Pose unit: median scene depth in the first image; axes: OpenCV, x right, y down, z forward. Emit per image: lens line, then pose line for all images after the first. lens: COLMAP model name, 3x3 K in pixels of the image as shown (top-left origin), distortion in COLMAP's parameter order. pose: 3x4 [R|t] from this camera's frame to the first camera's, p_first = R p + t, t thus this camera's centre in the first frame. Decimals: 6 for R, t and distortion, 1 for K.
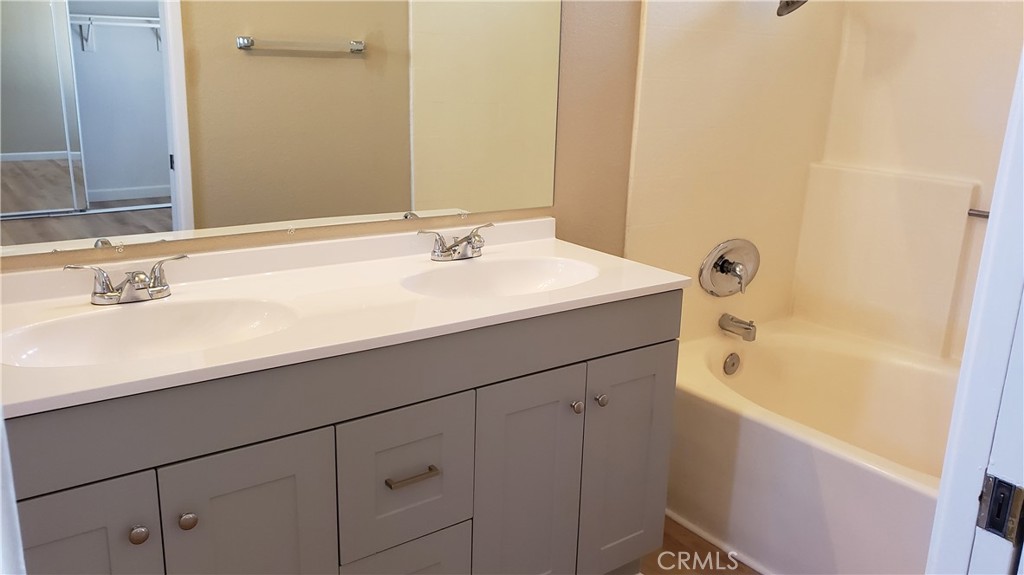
lens RADIAL K [[799.5, 0, 512.0], [0, 799.5, 287.5], [0, 0, 1]] dist [-0.001845, 0.000849]
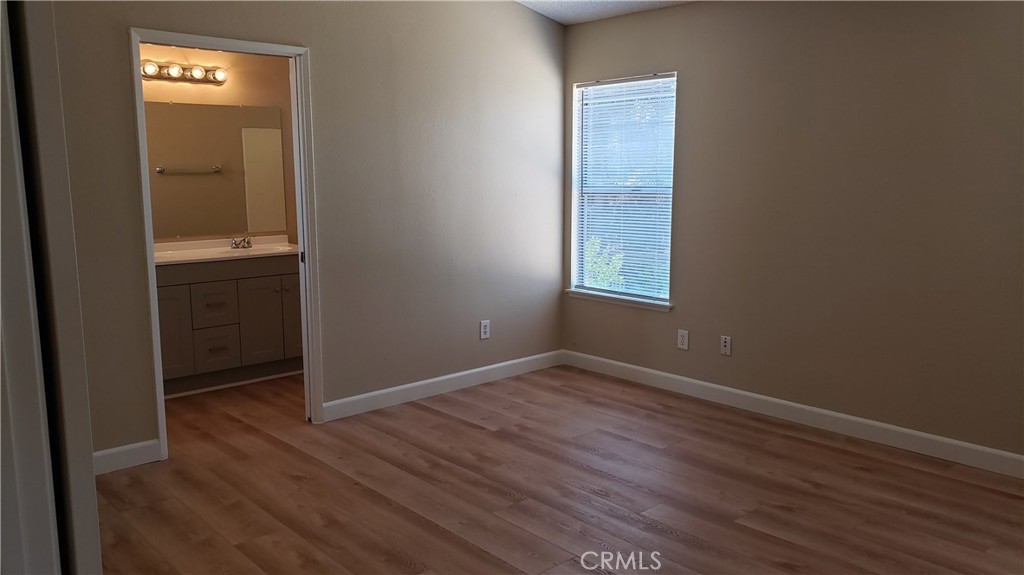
lens RADIAL K [[779.1, 0, 512.0], [0, 779.1, 287.5], [0, 0, 1]] dist [0.005667, -0.005458]
pose [[0.993354, -0.048345, 0.104457, 0.337498], [0.060580, 0.991243, -0.117337, 0.281703], [-0.097869, 0.122885, 0.987583, -1.019362]]
